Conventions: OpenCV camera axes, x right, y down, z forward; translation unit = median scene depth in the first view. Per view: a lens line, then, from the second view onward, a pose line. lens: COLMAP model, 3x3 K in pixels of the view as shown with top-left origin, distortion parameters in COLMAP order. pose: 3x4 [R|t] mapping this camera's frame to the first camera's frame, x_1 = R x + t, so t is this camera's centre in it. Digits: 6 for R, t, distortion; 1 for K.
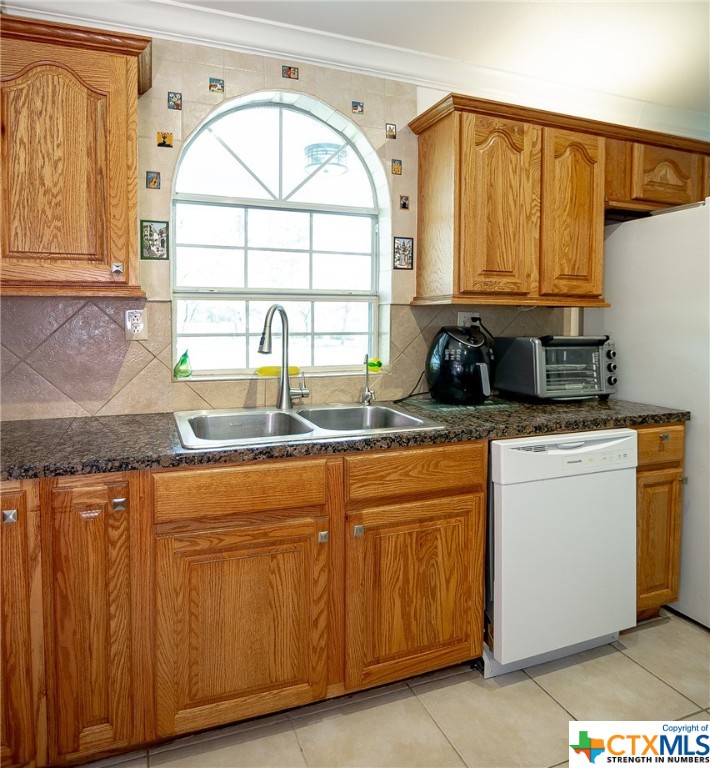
lens RADIAL K [[493.5, 0, 368.0], [0, 493.5, 336.4], [0, 0, 1]] dist [-0.024973, 0.001183]
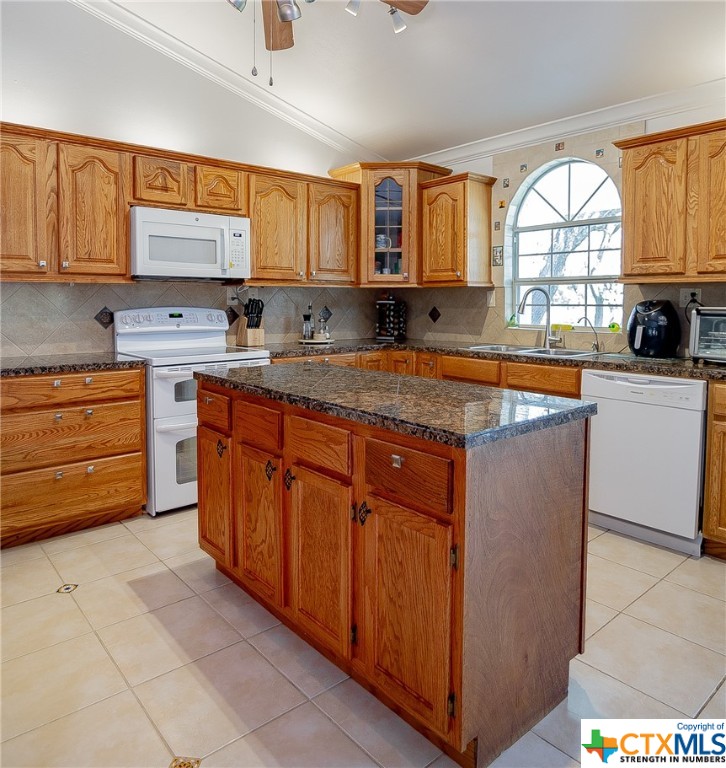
lens RADIAL K [[591.8, 0, 370.7], [0, 591.8, 323.5], [0, 0, 1]] dist [-0.004168, -0.029041]
pose [[0.346521, 0.031033, -0.937529, 1.515174], [-0.033665, 0.999220, 0.020632, 0.039598], [0.937438, 0.024413, 0.347296, -0.279077]]
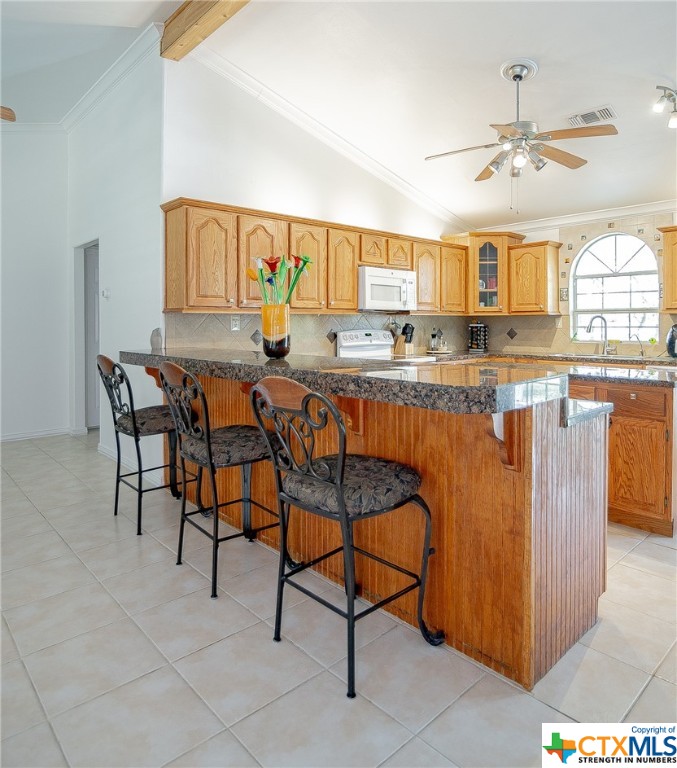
lens RADIAL K [[537.9, 0, 331.3], [0, 537.9, 329.8], [0, 0, 1]] dist [-0.027373, 0.004148]
pose [[0.356856, 0.003031, -0.934155, 1.950865], [-0.029608, 0.999529, -0.008067, 0.078760], [0.933690, 0.030537, 0.356778, -1.369497]]
